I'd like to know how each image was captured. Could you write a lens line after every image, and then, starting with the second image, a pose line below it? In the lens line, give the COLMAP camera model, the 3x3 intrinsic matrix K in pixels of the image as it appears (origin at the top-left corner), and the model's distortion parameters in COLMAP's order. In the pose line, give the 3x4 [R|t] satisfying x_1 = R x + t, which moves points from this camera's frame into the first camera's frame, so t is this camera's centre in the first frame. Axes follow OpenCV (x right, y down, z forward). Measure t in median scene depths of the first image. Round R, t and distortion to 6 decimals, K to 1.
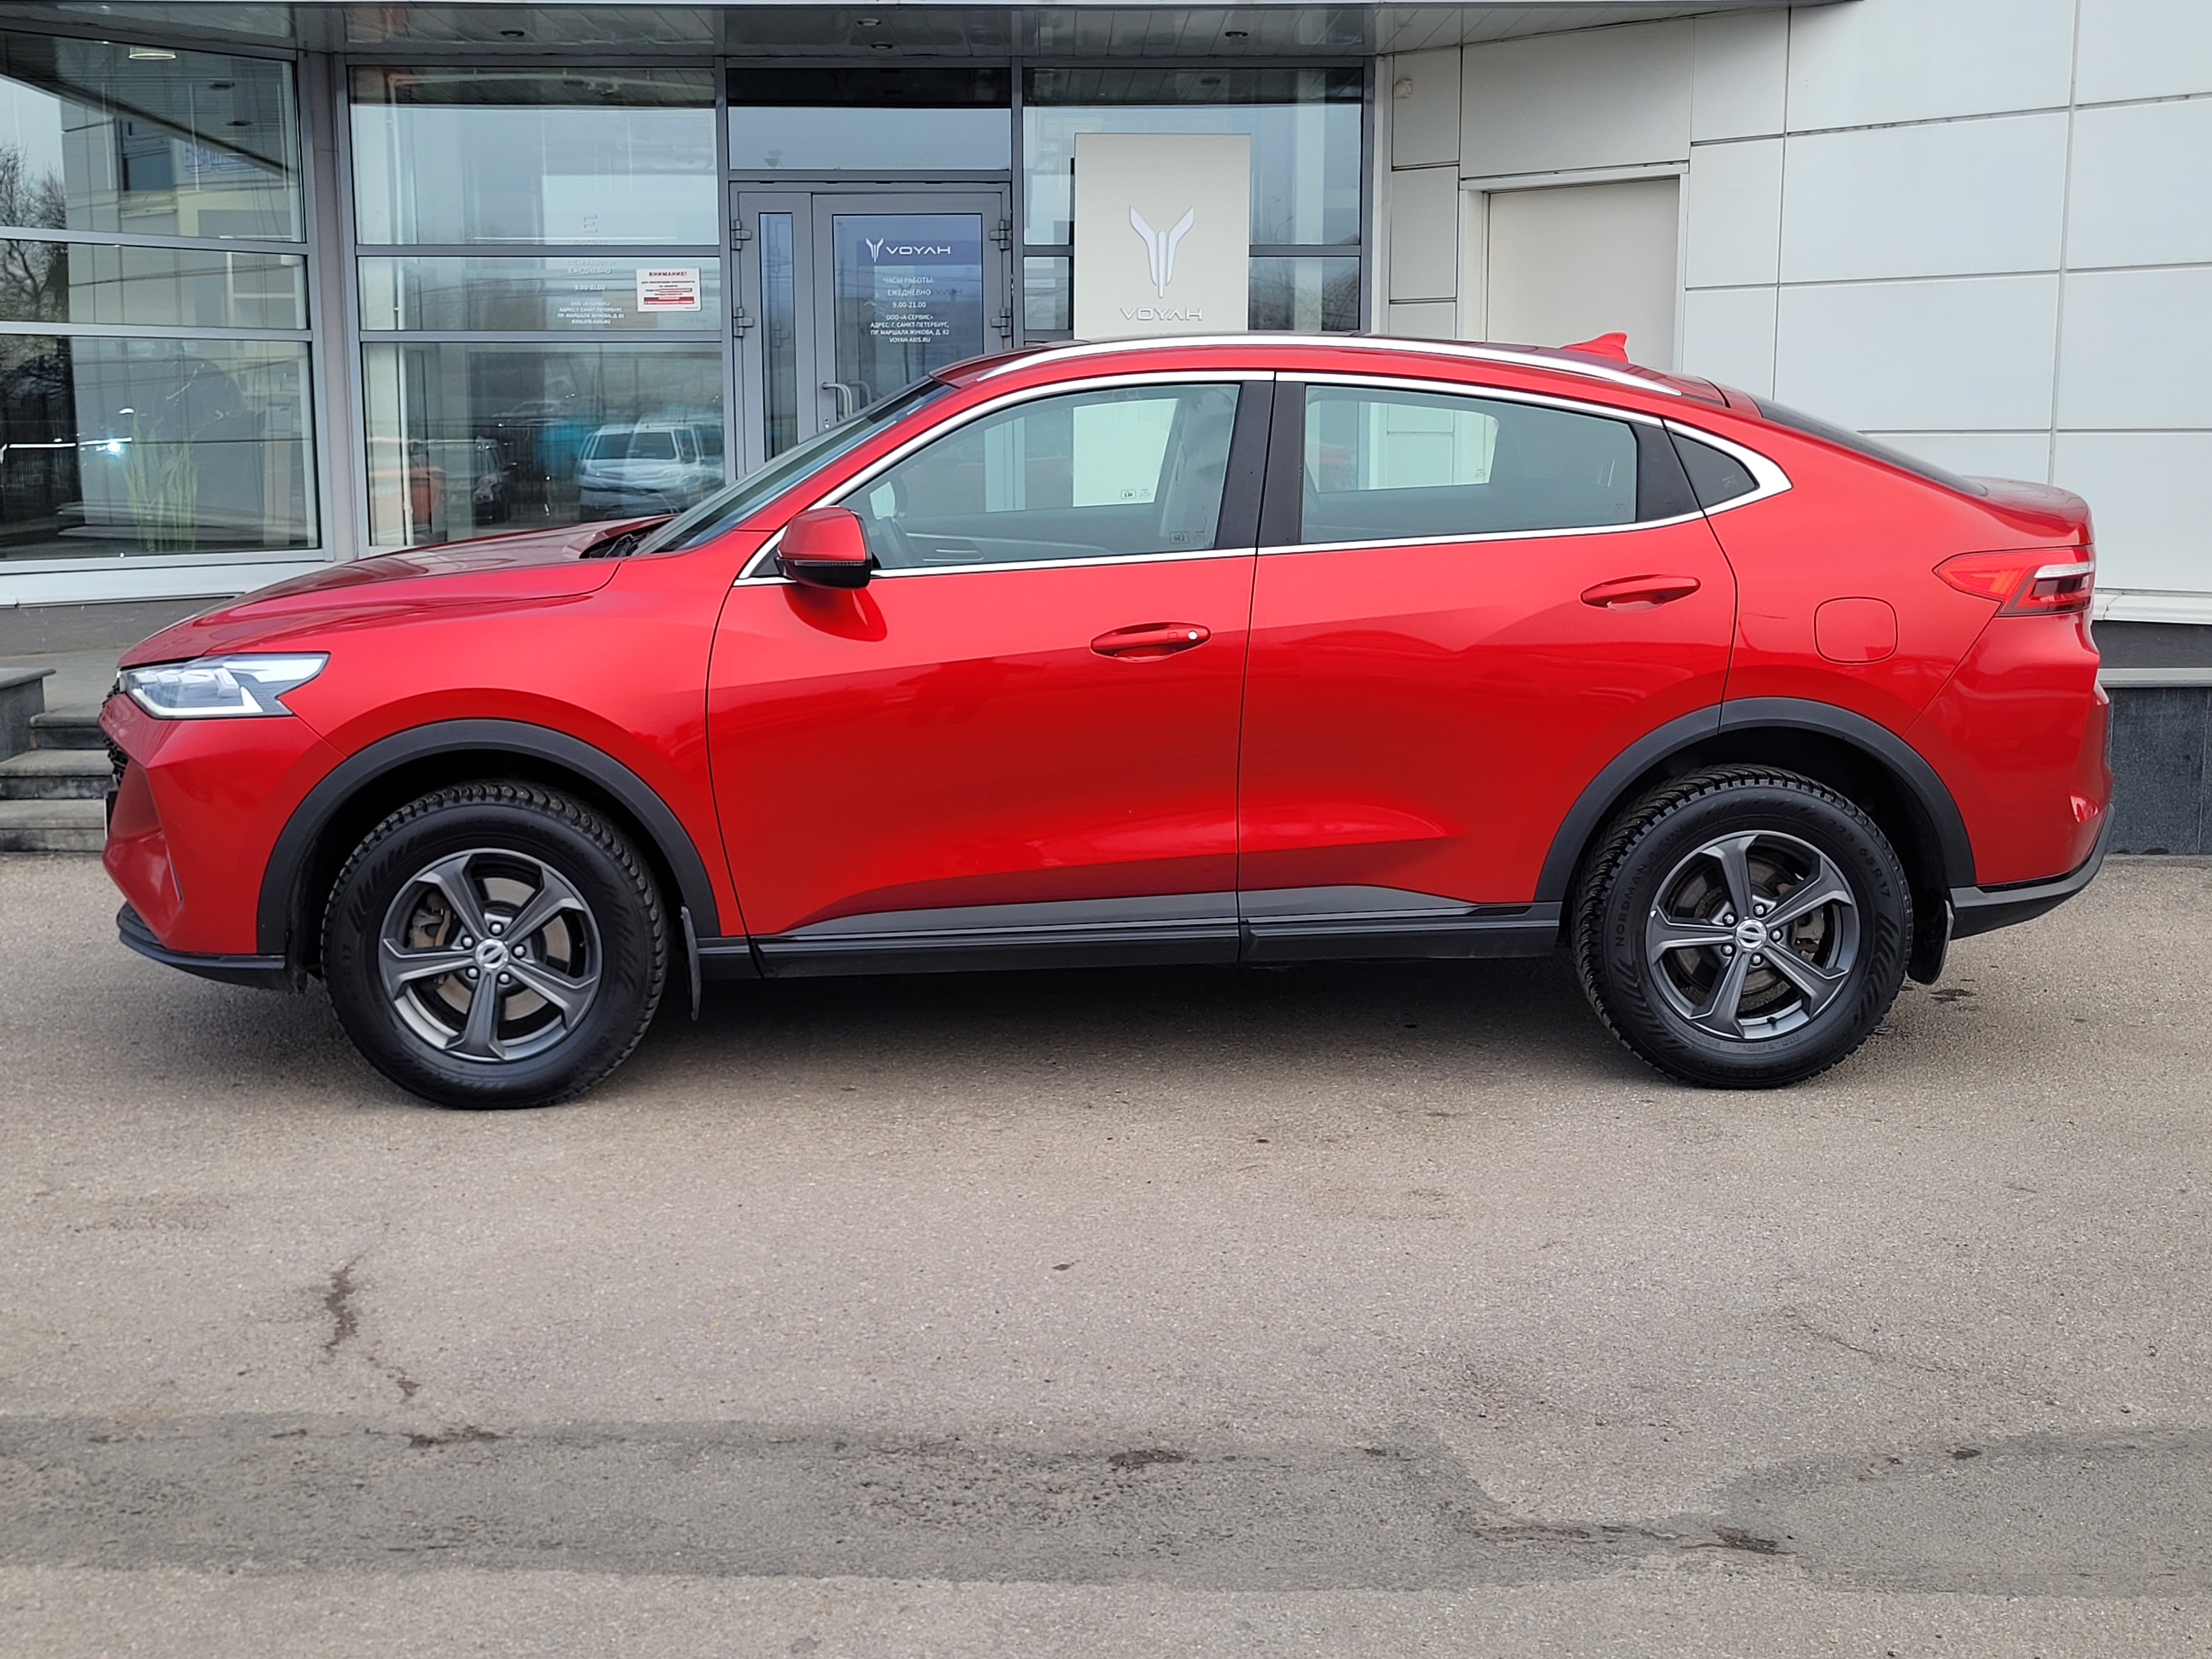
lens RADIAL K [[2577.2, 0, 1085.8], [0, 2577.2, 835.7], [0, 0, 1]] dist [0.041437, 0.002887]
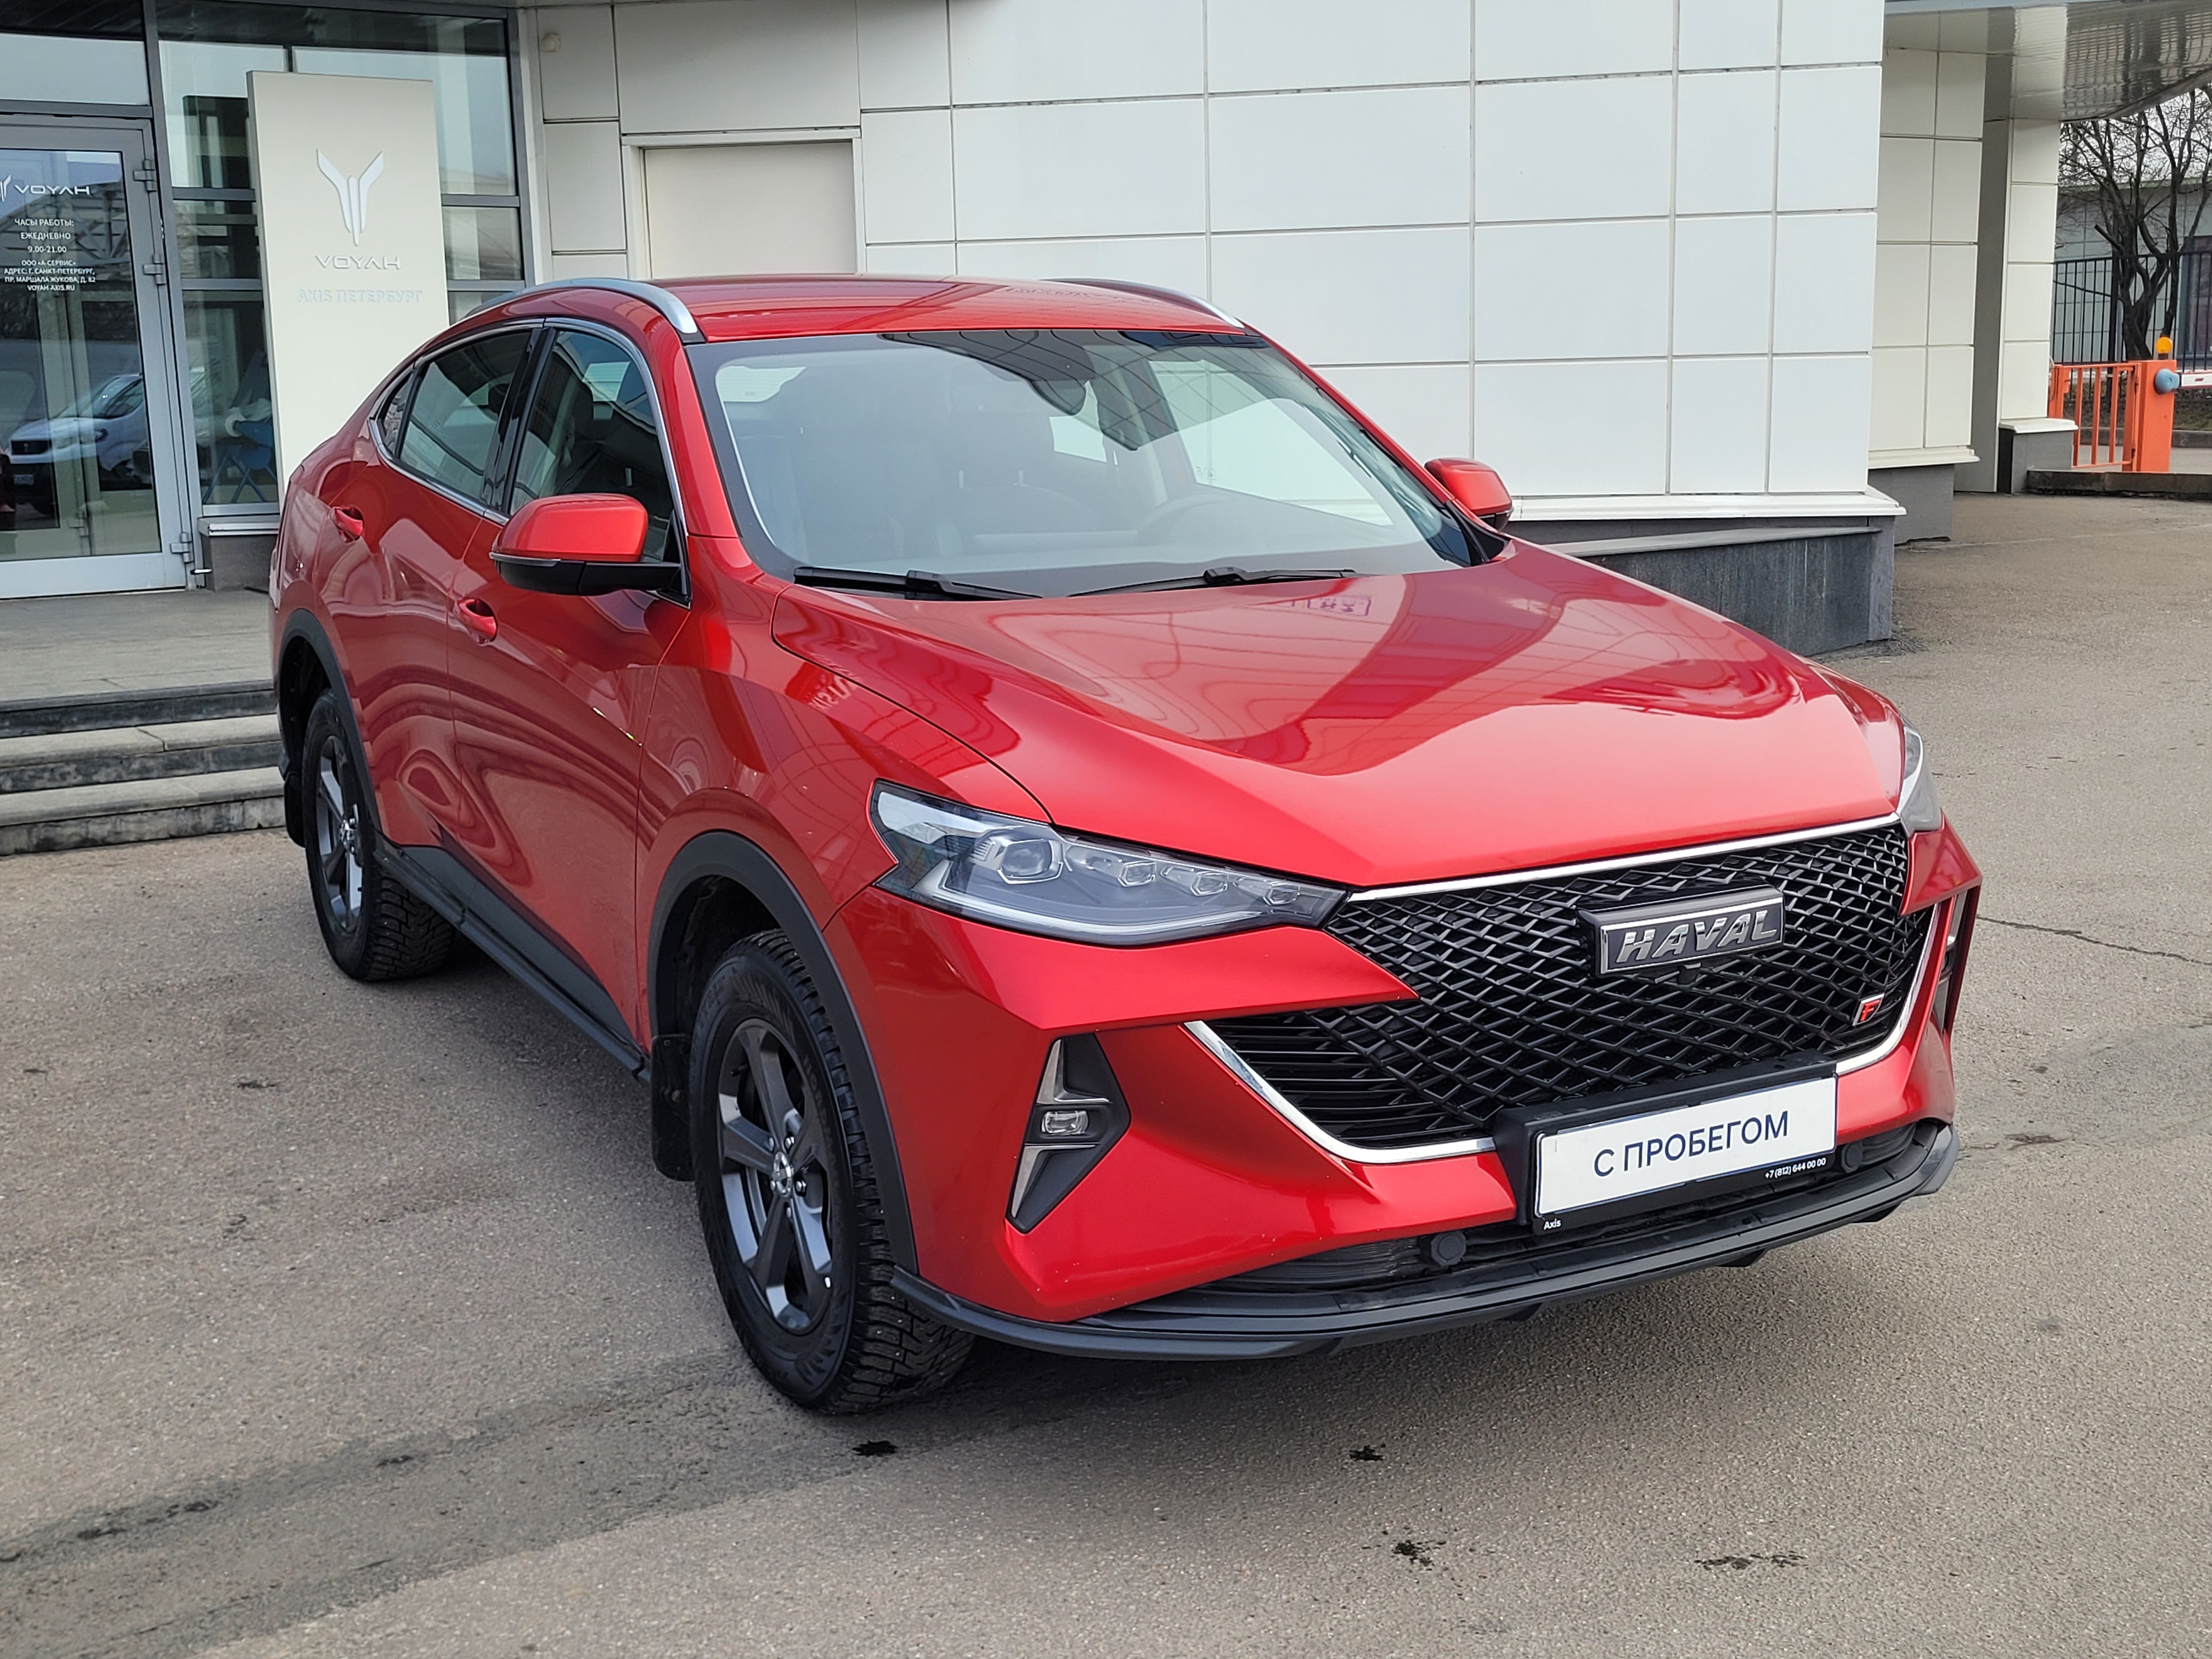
lens RADIAL K [[2575.2, 0, 1110.9], [0, 2575.2, 831.5], [0, 0, 1]] dist [0.044616, -0.025002]
pose [[0.841869, -0.110088, 0.528335, -0.295058], [0.103789, 0.993726, 0.041679, 0.000016], [-0.529608, 0.019748, 0.848012, 0.028307]]
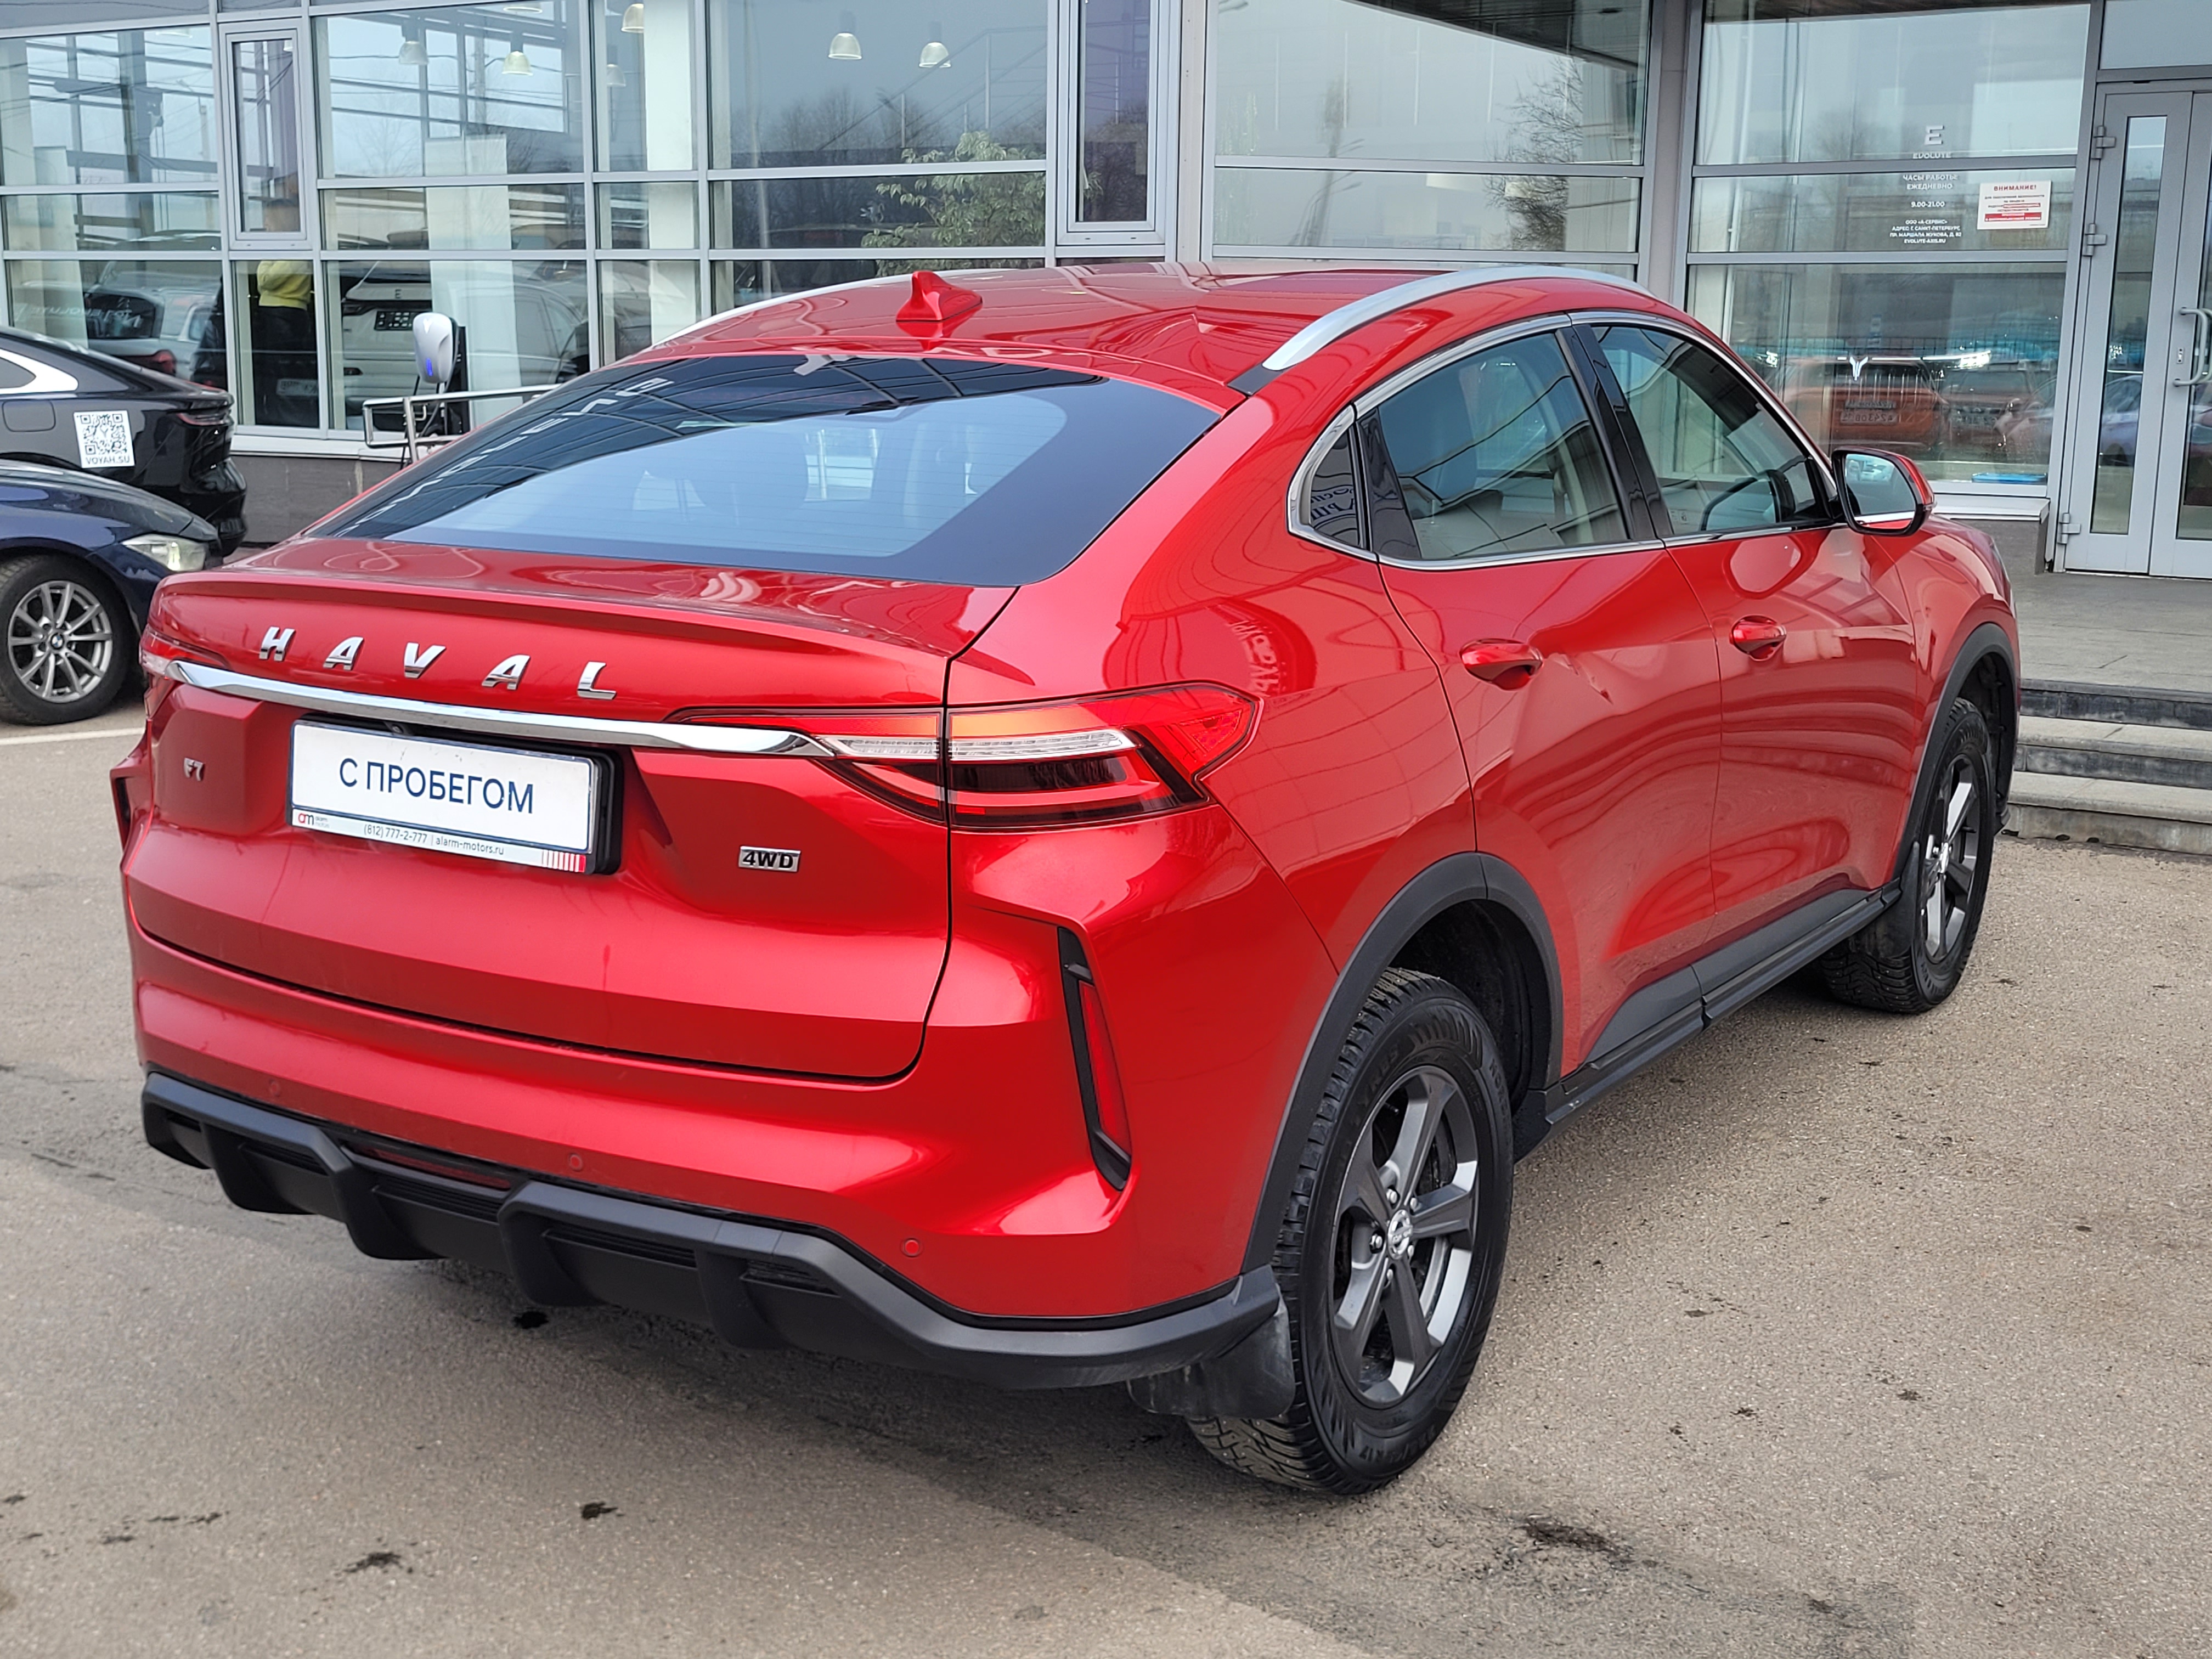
lens RADIAL K [[2578.0, 0, 1106.0], [0, 2578.0, 829.5], [0, 0, 1]] dist [0.044650, -0.021343]
pose [[0.820859, 0.122922, -0.557746, 0.131100], [-0.107863, 0.992356, 0.059960, -0.012933], [0.560853, 0.010941, 0.827843, 0.064032]]
